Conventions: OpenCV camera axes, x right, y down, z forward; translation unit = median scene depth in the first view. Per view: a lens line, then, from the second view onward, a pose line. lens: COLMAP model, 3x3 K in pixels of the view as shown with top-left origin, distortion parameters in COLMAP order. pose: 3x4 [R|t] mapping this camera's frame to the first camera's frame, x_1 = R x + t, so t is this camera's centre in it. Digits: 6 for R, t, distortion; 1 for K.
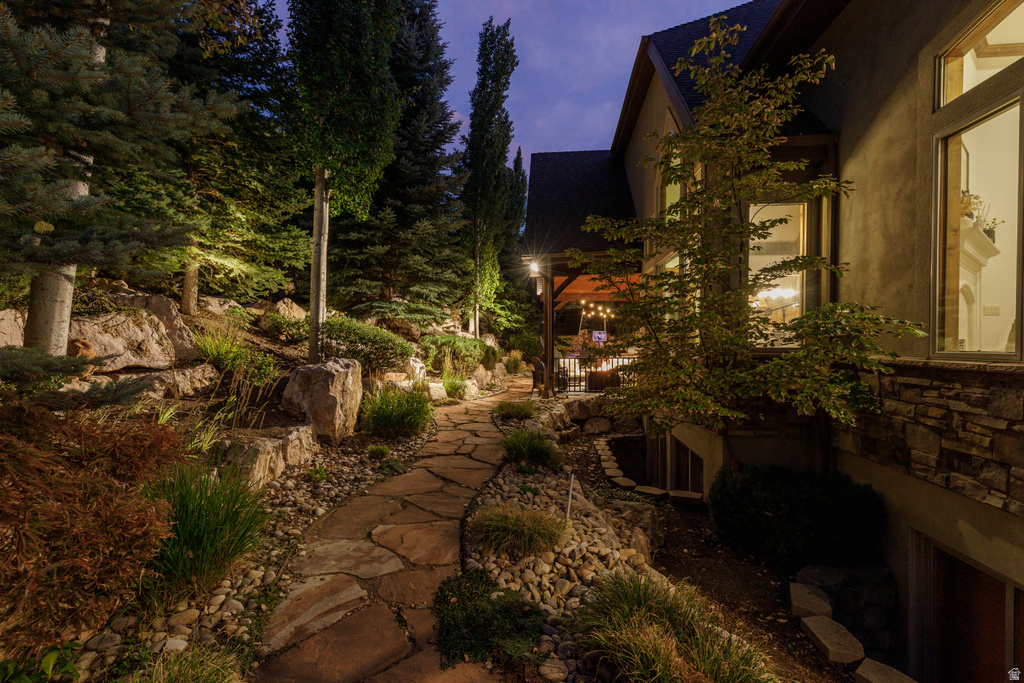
lens RADIAL K [[460.1, 0, 509.3], [0, 460.1, 344.8], [0, 0, 1]] dist [0.002074, -0.000024]
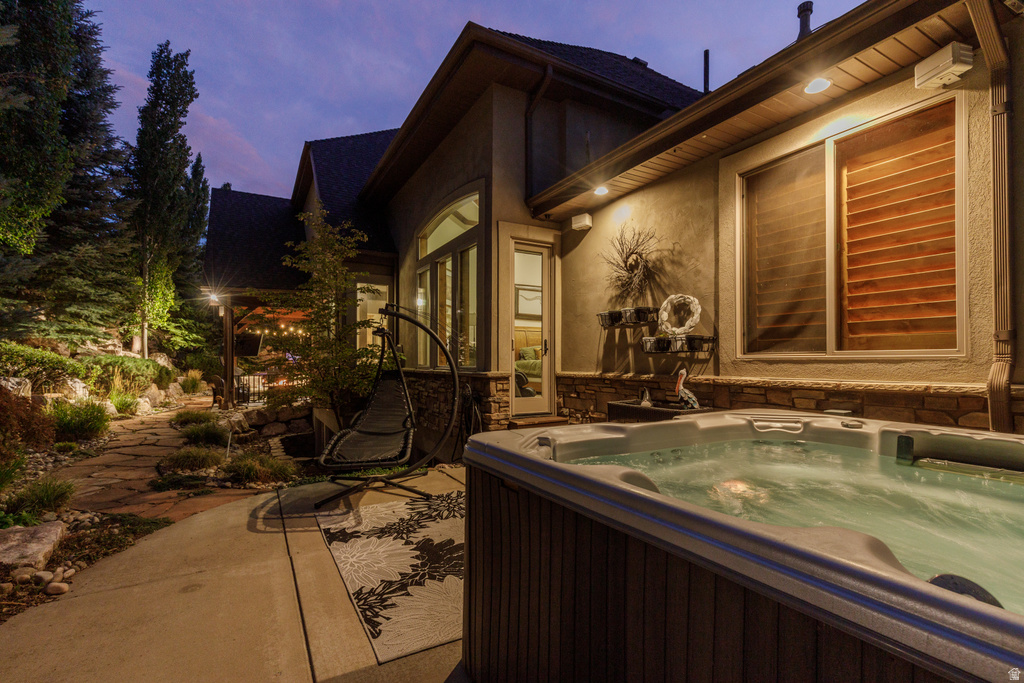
lens RADIAL K [[461.5, 0, 514.2], [0, 461.5, 355.5], [0, 0, 1]] dist [-0.008713, 0.007192]
pose [[0.812847, 0.001837, 0.582475, -0.005005], [0.007782, 0.999872, -0.014014, 0.000268], [-0.582426, 0.015924, 0.812728, -0.316579]]
